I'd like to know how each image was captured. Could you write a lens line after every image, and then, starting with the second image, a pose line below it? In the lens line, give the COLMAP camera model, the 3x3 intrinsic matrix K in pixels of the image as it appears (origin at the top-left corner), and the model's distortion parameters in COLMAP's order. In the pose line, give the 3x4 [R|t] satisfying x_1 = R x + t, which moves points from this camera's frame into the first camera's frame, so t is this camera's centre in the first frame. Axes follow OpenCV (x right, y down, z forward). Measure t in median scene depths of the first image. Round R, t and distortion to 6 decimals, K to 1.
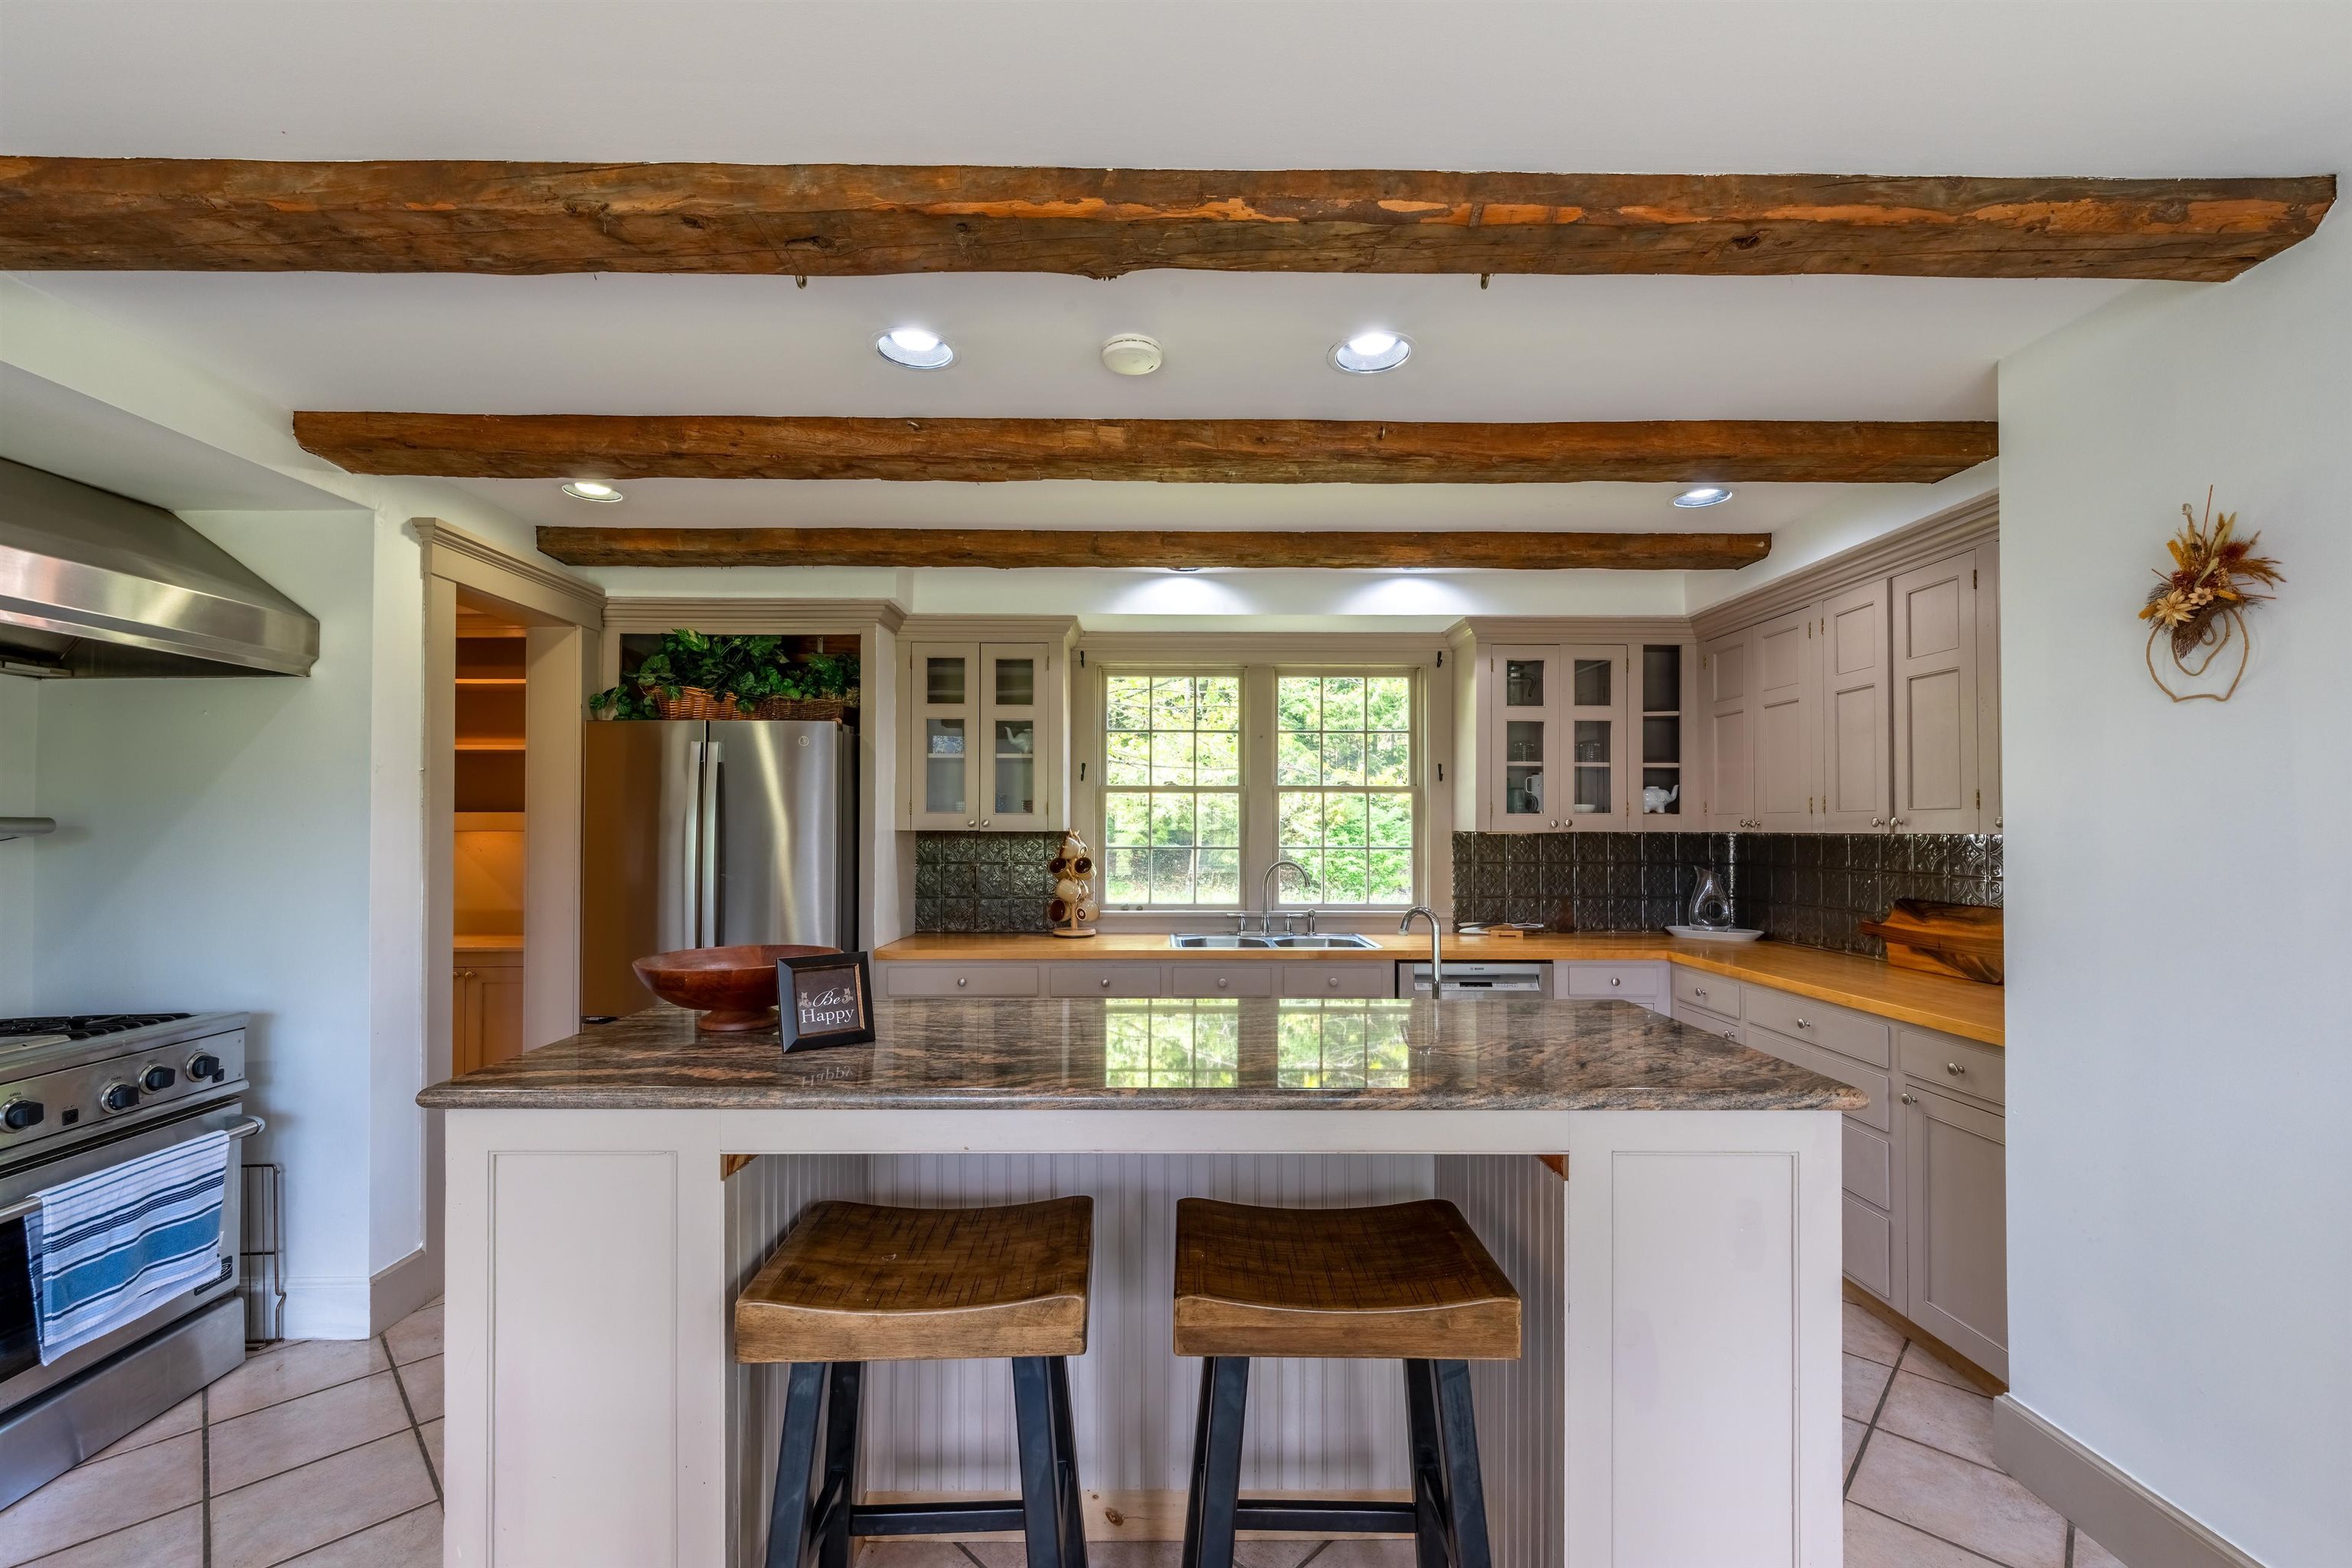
lens RADIAL K [[980.3, 0, 1126.0], [0, 980.3, 815.7], [0, 0, 1]] dist [-0.002282, -0.000123]
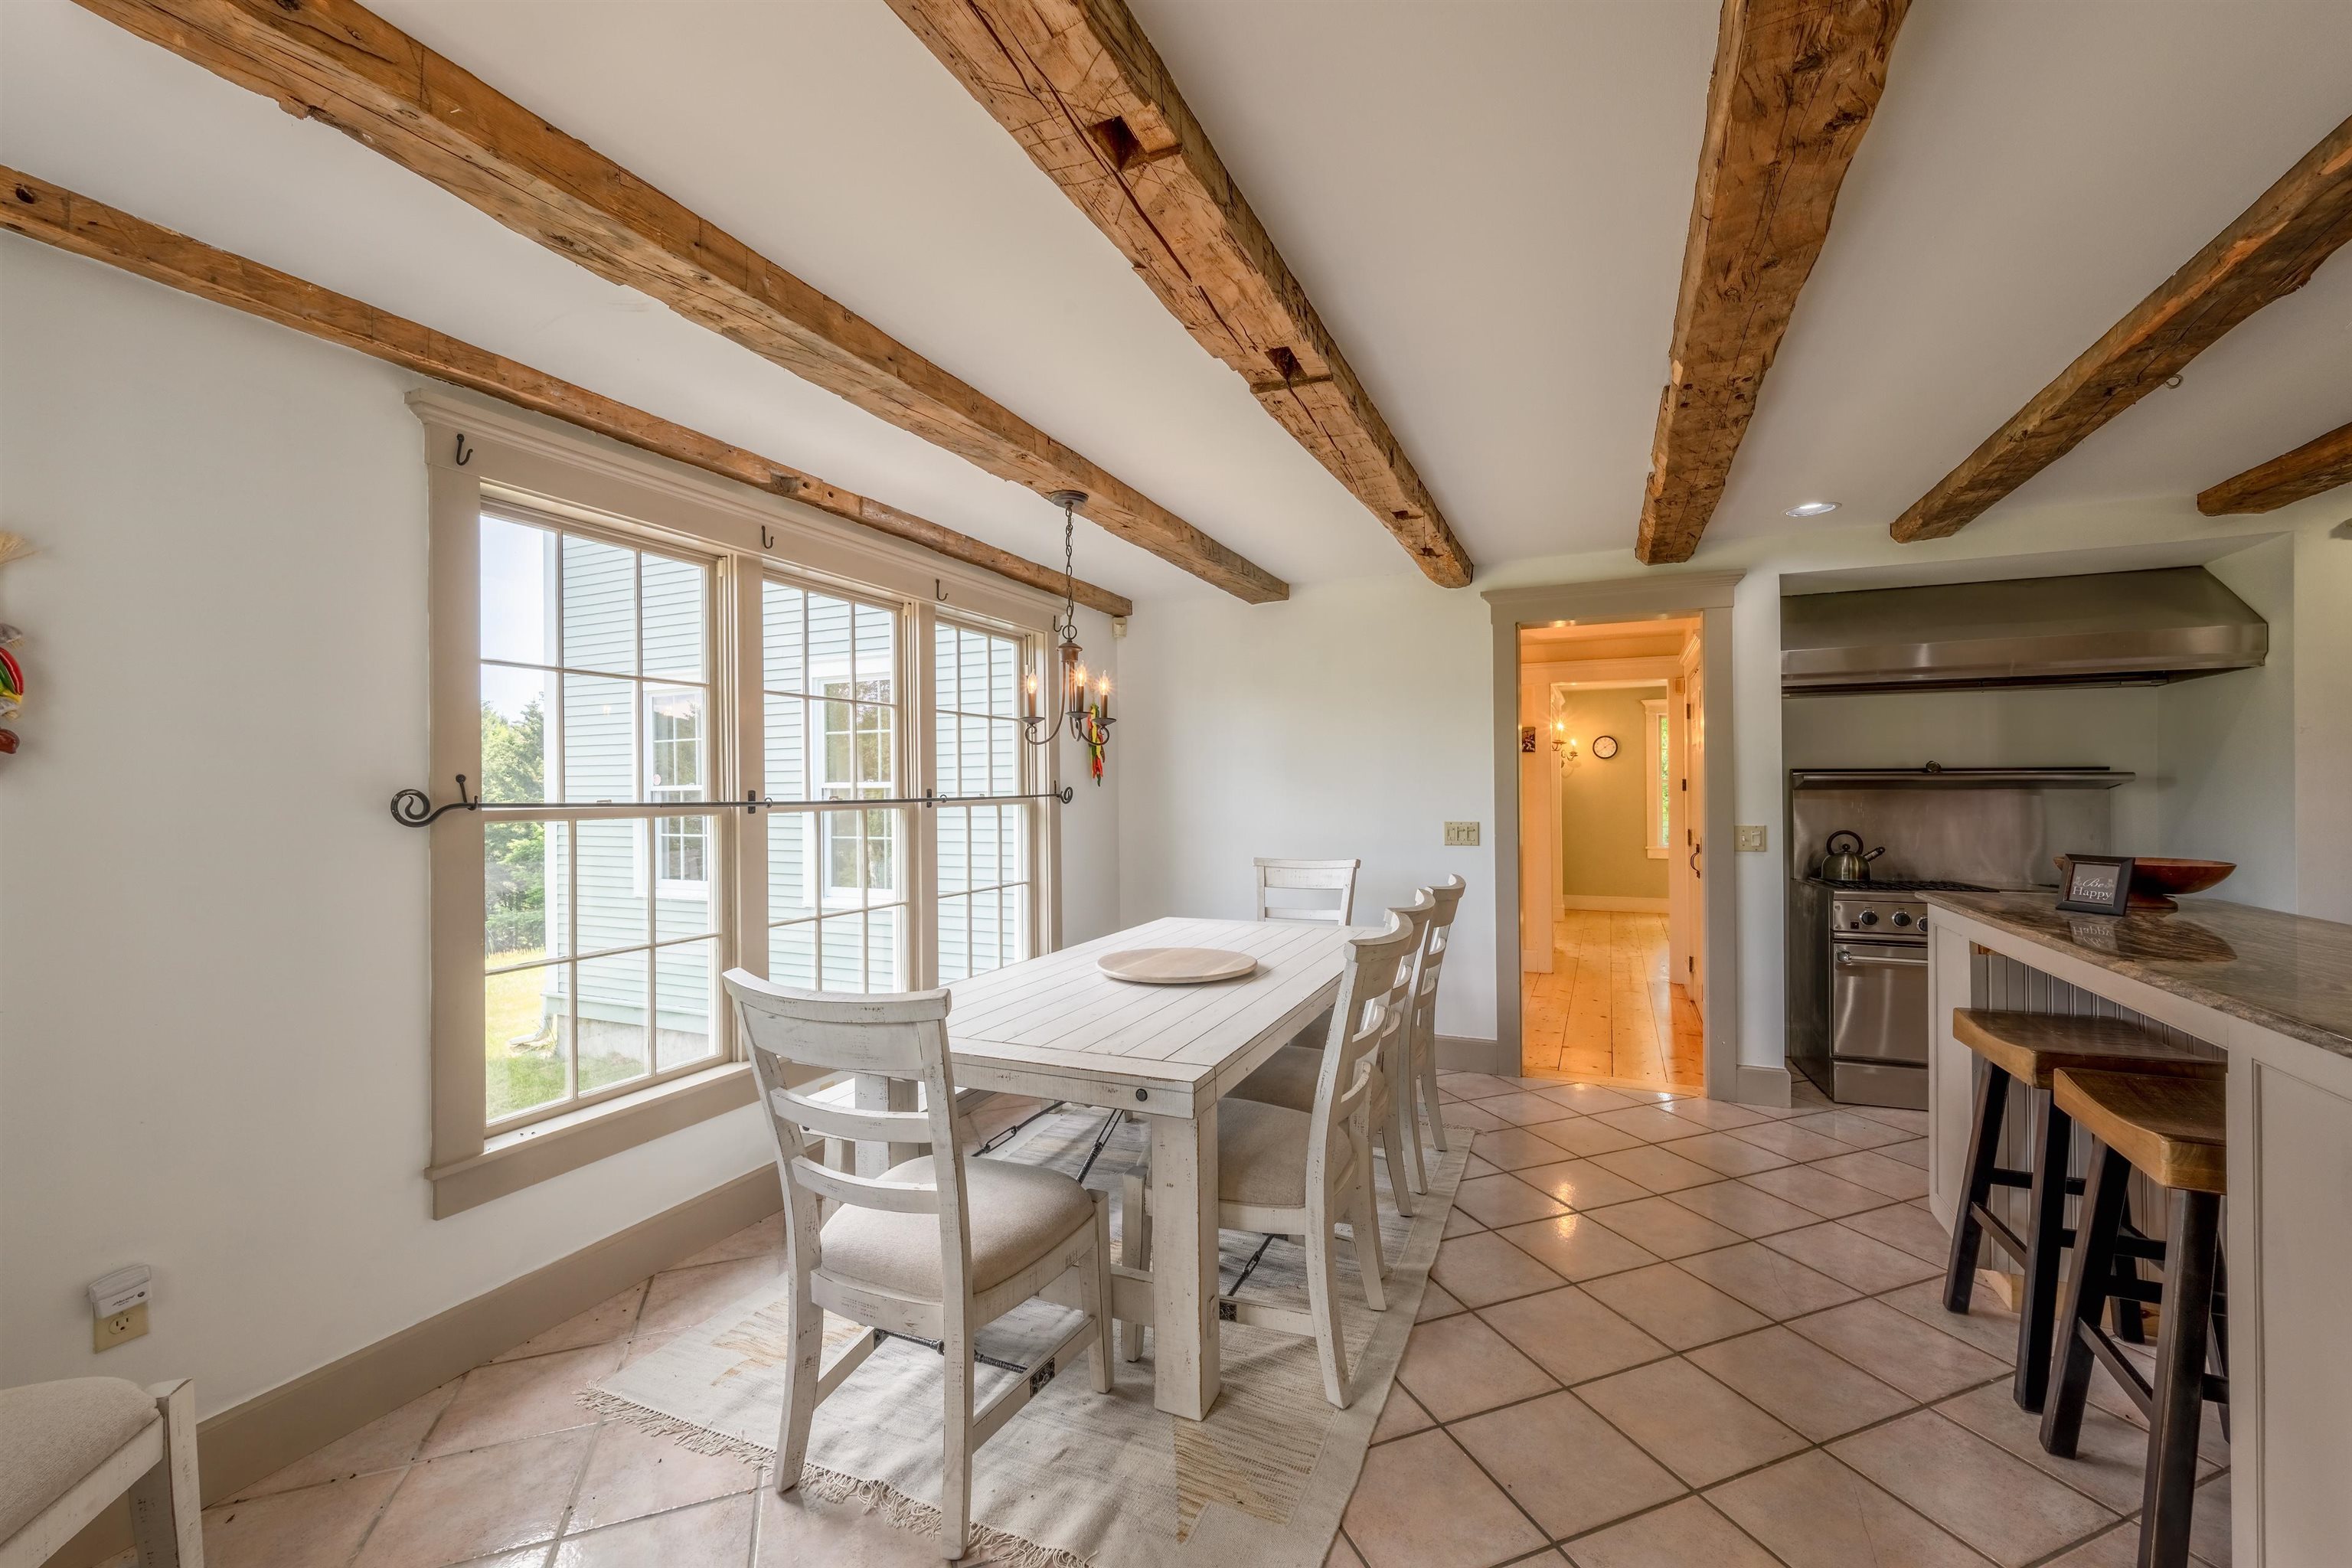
lens RADIAL K [[918.4, 0, 1217.3], [0, 918.4, 781.6], [0, 0, 1]] dist [-0.002213, -0.000287]
pose [[-0.385160, -0.007249, -0.922821, 0.647564], [0.014907, 0.999790, -0.014076, 0.011177], [0.922729, -0.019178, -0.384971, 0.104810]]
